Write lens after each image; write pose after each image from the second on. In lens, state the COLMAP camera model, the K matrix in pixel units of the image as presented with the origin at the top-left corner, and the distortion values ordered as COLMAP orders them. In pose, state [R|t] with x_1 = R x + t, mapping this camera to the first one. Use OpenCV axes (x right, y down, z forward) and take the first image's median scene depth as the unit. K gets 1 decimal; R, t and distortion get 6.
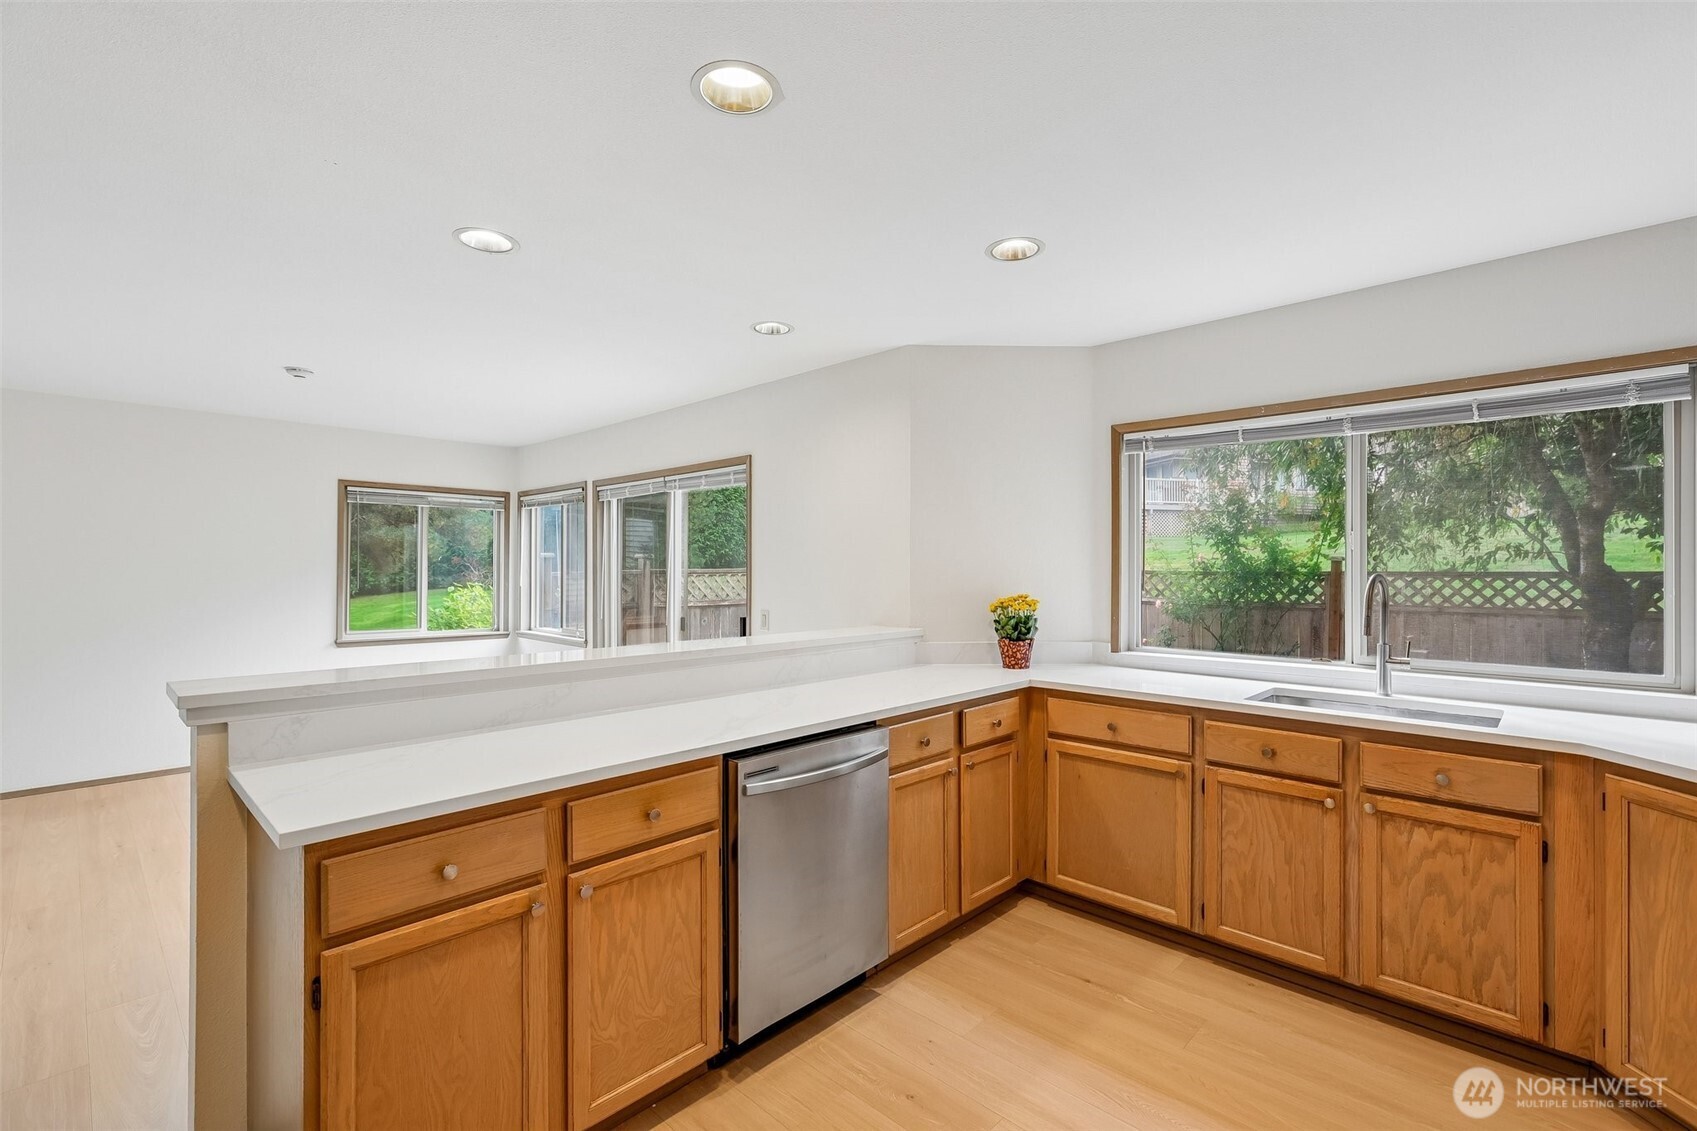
lens RADIAL K [[760.7, 0, 856.8], [0, 760.7, 565.5], [0, 0, 1]] dist [0.007335, 0.000825]
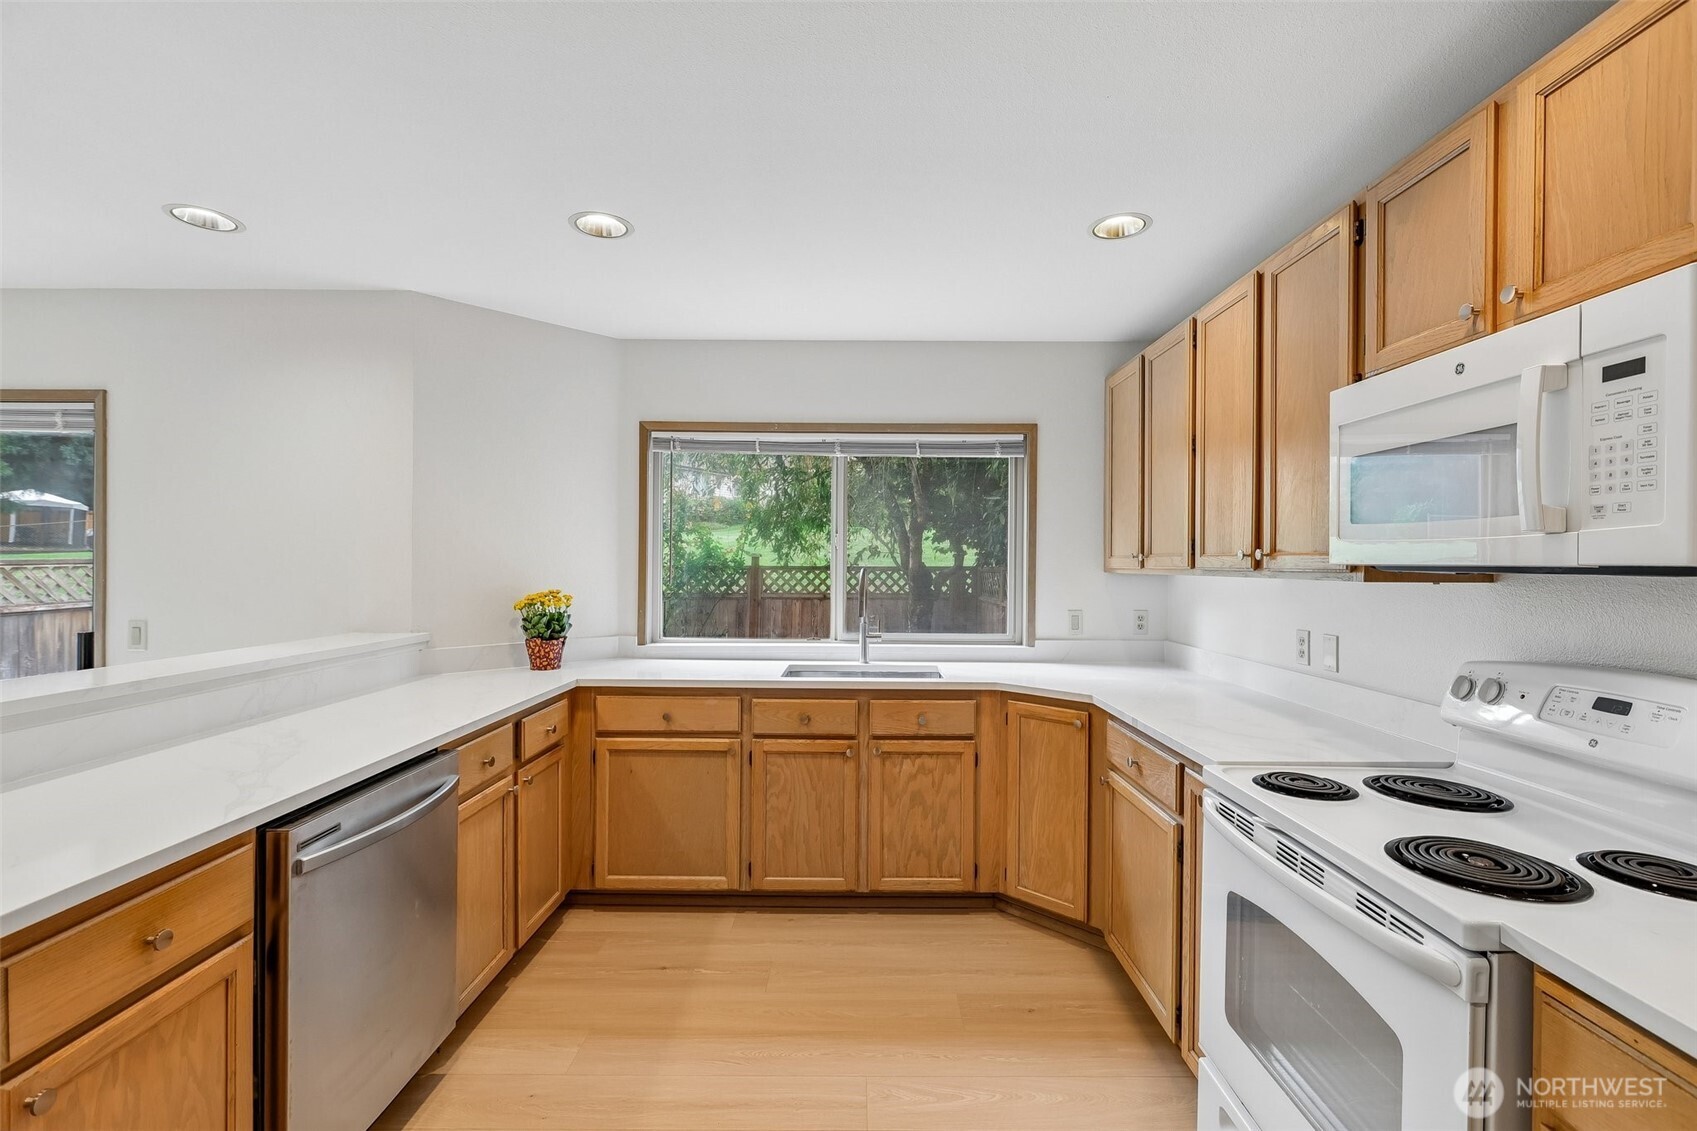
lens RADIAL K [[760.7, 0, 852.8], [0, 760.7, 565.3], [0, 0, 1]] dist [0.007335, 0.000825]
pose [[0.727167, 0.003293, 0.686453, -0.198434], [-0.008951, 0.999949, 0.004685, 0.000328], [-0.686403, -0.009551, 0.727159, 0.085738]]
